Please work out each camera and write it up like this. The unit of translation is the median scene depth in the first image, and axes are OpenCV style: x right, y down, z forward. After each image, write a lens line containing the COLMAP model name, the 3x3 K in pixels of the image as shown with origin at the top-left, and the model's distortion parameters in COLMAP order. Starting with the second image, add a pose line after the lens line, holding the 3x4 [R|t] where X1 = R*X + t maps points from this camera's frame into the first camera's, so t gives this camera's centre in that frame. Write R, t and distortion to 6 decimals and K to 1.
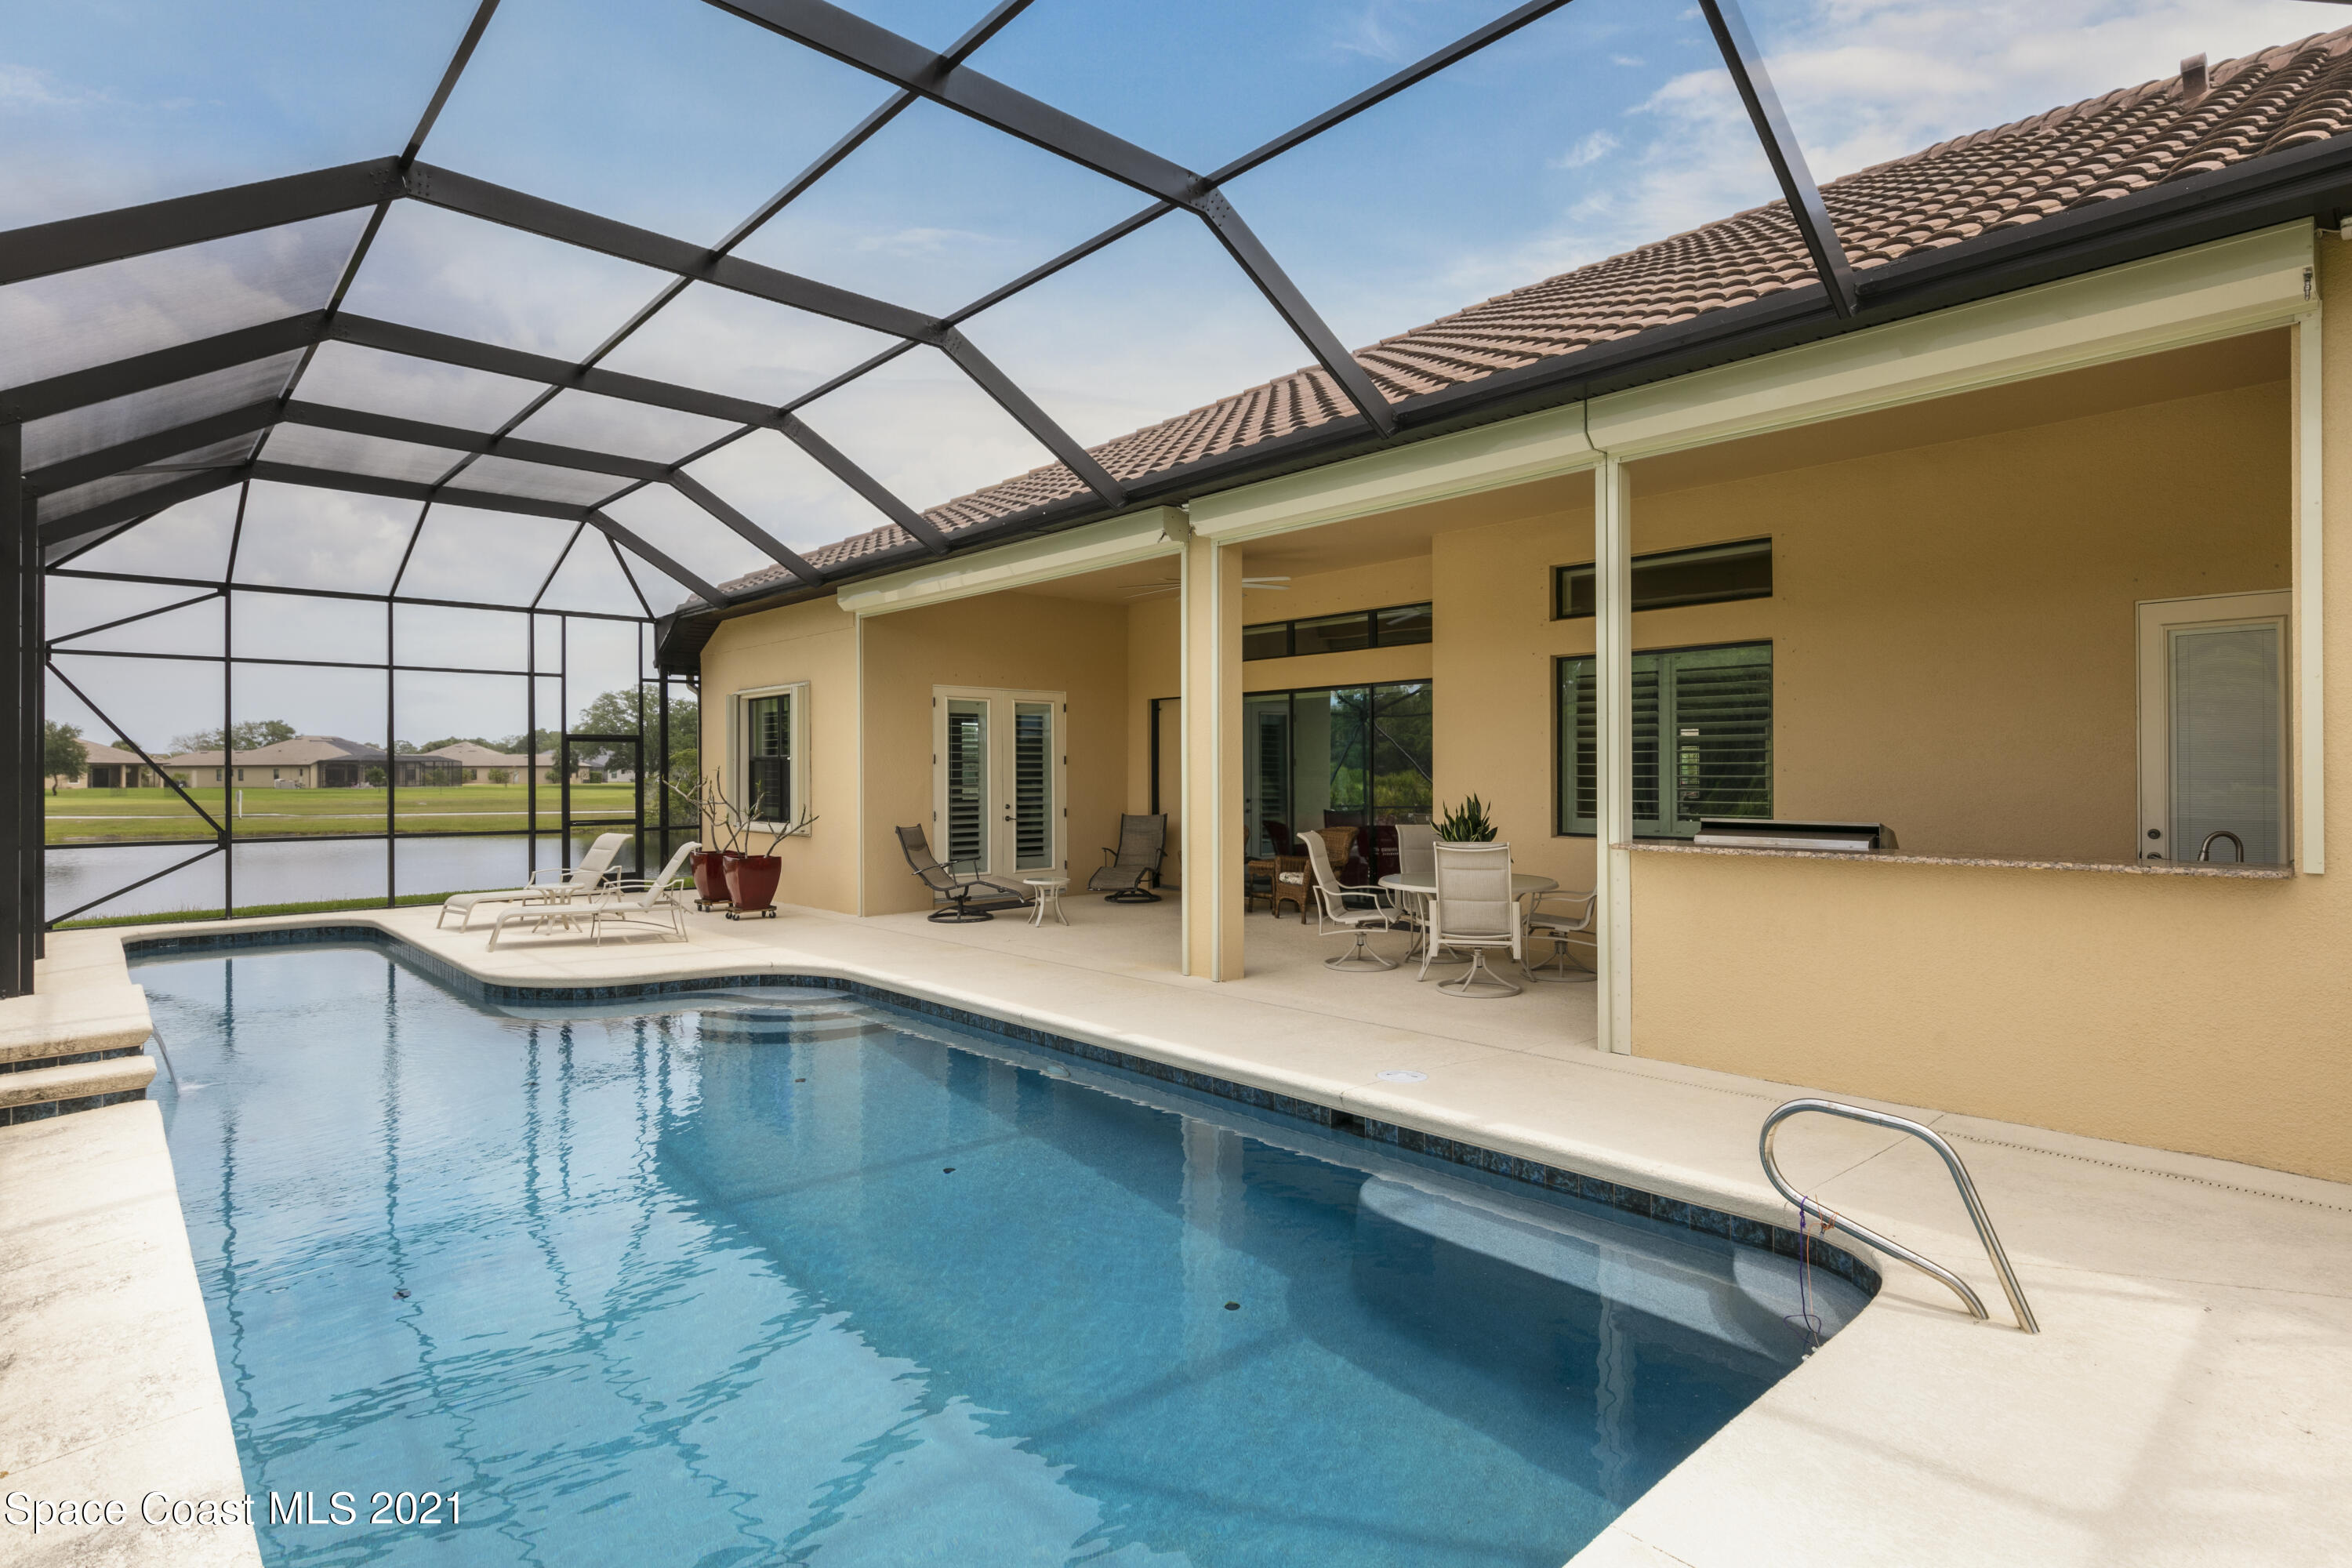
lens RADIAL K [[1195.9, 0, 1167.9], [0, 1195.9, 773.0], [0, 0, 1]] dist [0.002893, 0.000365]
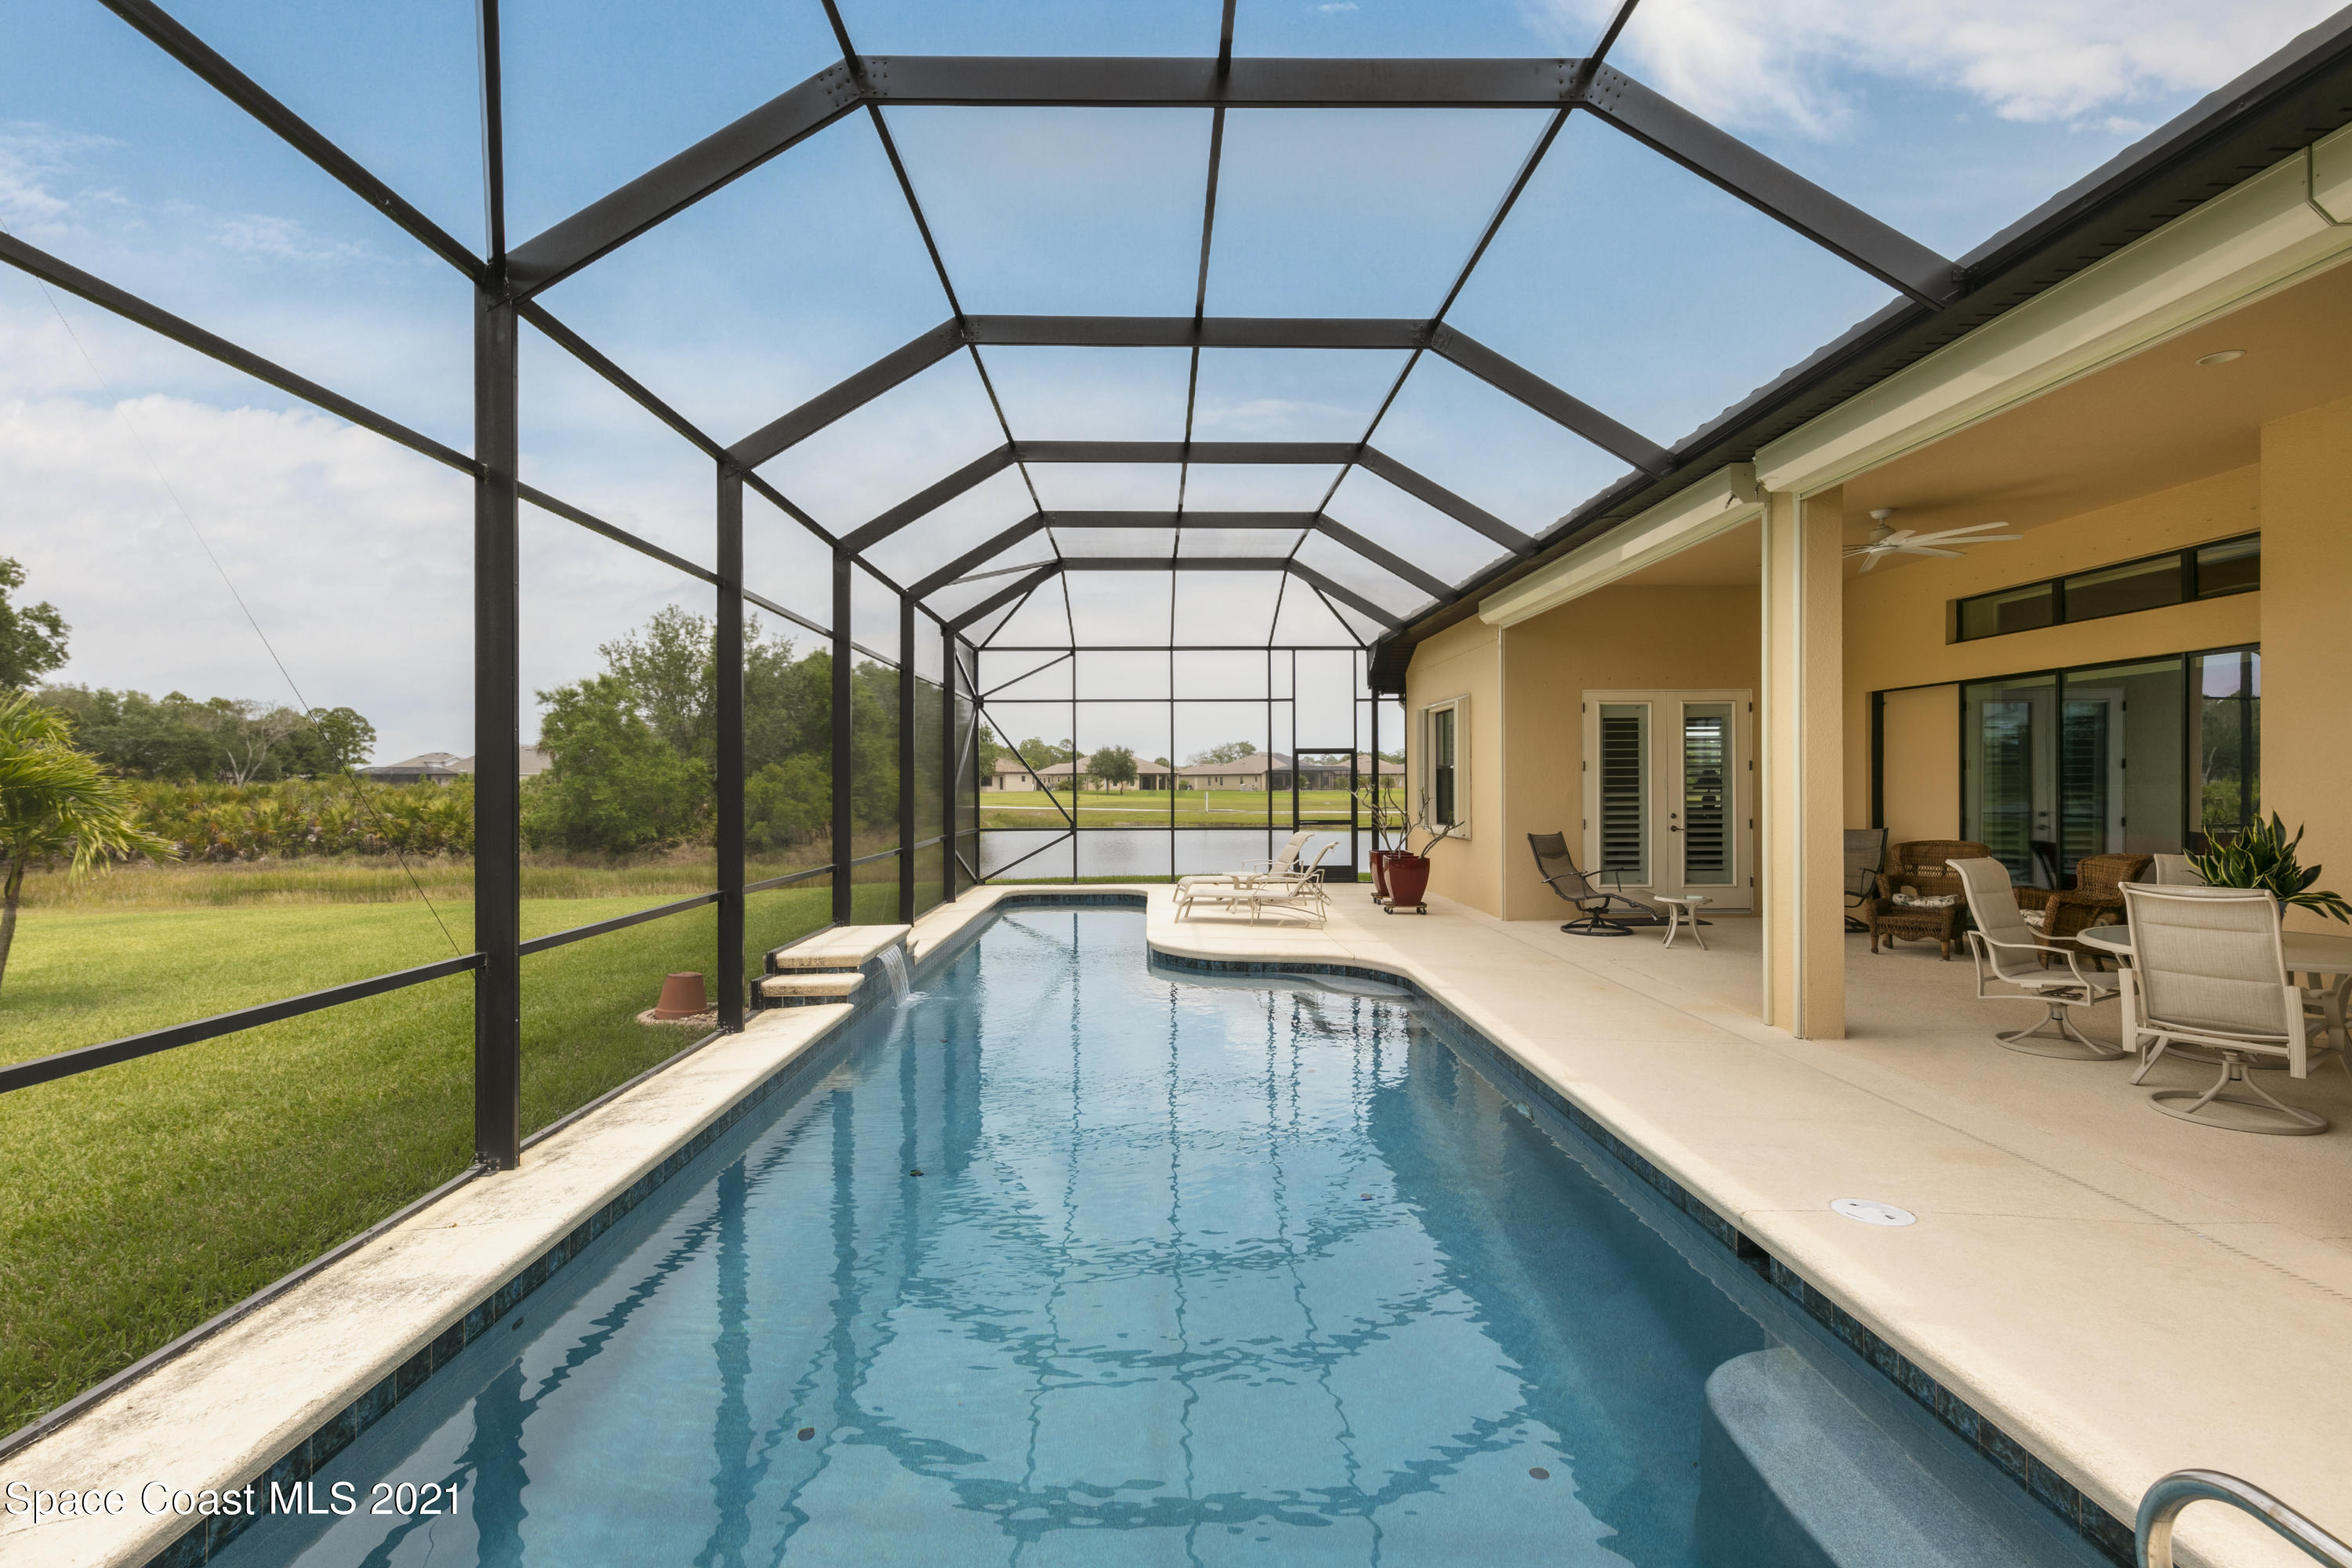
lens RADIAL K [[1078.2, 0, 1158.2], [0, 1078.2, 787.4], [0, 0, 1]] dist [0.002554, -0.000831]
pose [[0.744818, 0.002708, -0.667262, 0.145918], [0.002734, 0.999971, 0.007110, -0.001426], [0.667262, -0.007120, 0.744789, 0.117325]]
